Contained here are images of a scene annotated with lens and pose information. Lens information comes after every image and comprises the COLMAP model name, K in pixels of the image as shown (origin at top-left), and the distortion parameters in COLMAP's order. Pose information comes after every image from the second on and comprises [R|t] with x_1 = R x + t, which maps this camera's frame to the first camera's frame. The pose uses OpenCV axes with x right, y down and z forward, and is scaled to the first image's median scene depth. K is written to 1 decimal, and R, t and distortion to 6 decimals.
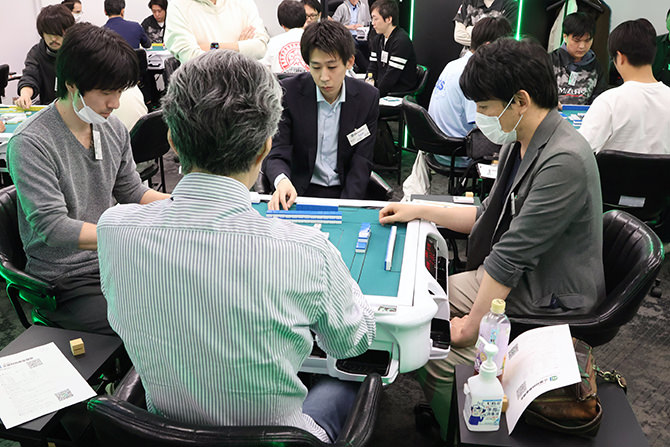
lens RADIAL K [[602.9, 0, 335.0], [0, 602.9, 223.5], [0, 0, 1]] dist [0.016018, 0.002462]
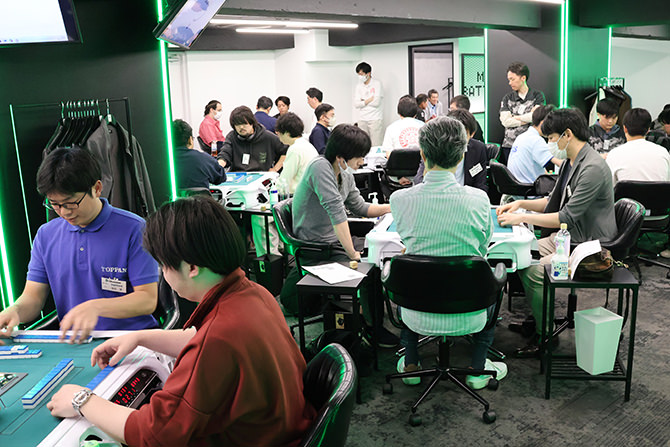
lens RADIAL K [[592.2, 0, 335.0], [0, 592.2, 223.5], [0, 0, 1]] dist [-0.009621, -0.006088]
pose [[0.996188, -0.018838, -0.085179, -0.342003], [0.006739, 0.990108, -0.140147, 0.373695], [0.086977, 0.139039, 0.986460, -1.089307]]
